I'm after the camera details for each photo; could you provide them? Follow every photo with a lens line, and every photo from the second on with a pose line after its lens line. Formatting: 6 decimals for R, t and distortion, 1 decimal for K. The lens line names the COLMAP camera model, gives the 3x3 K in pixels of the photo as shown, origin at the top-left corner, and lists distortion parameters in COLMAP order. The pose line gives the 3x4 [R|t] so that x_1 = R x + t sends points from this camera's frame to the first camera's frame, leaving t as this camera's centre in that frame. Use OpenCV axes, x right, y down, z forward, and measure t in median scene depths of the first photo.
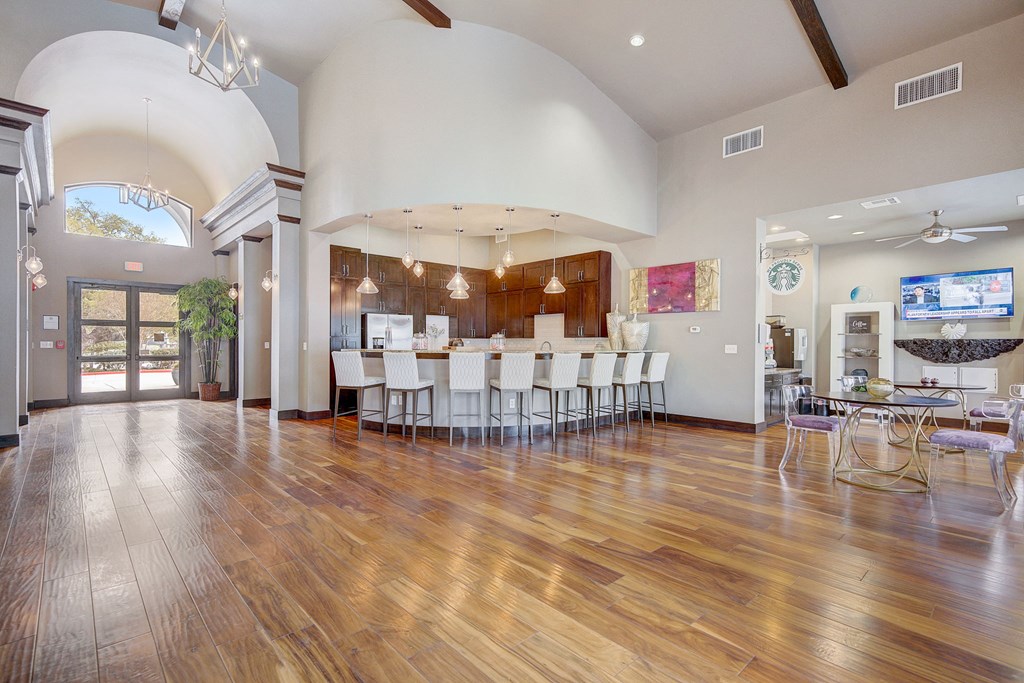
lens RADIAL K [[479.3, 0, 507.1], [0, 479.3, 345.4], [0, 0, 1]] dist [0.018028, 0.000070]
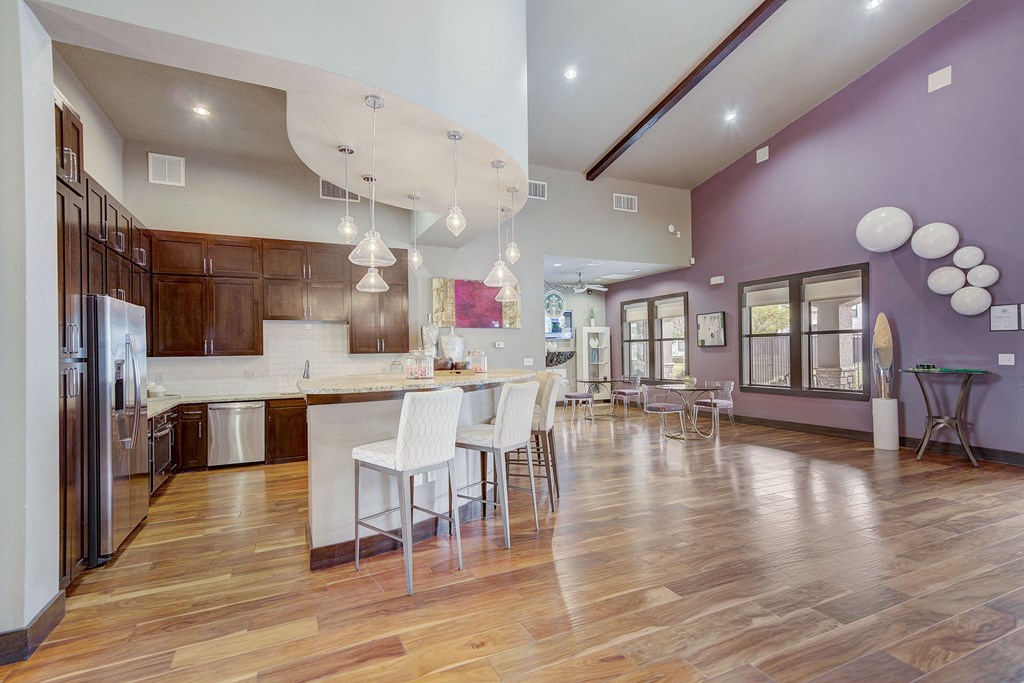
lens RADIAL K [[479.3, 0, 507.1], [0, 479.3, 345.4], [0, 0, 1]] dist [0.018028, 0.000070]
pose [[0.301379, 0.003787, 0.953497, -0.698880], [0.021227, 0.999718, -0.010680, -0.021791], [-0.953268, 0.023458, 0.301214, 0.736005]]
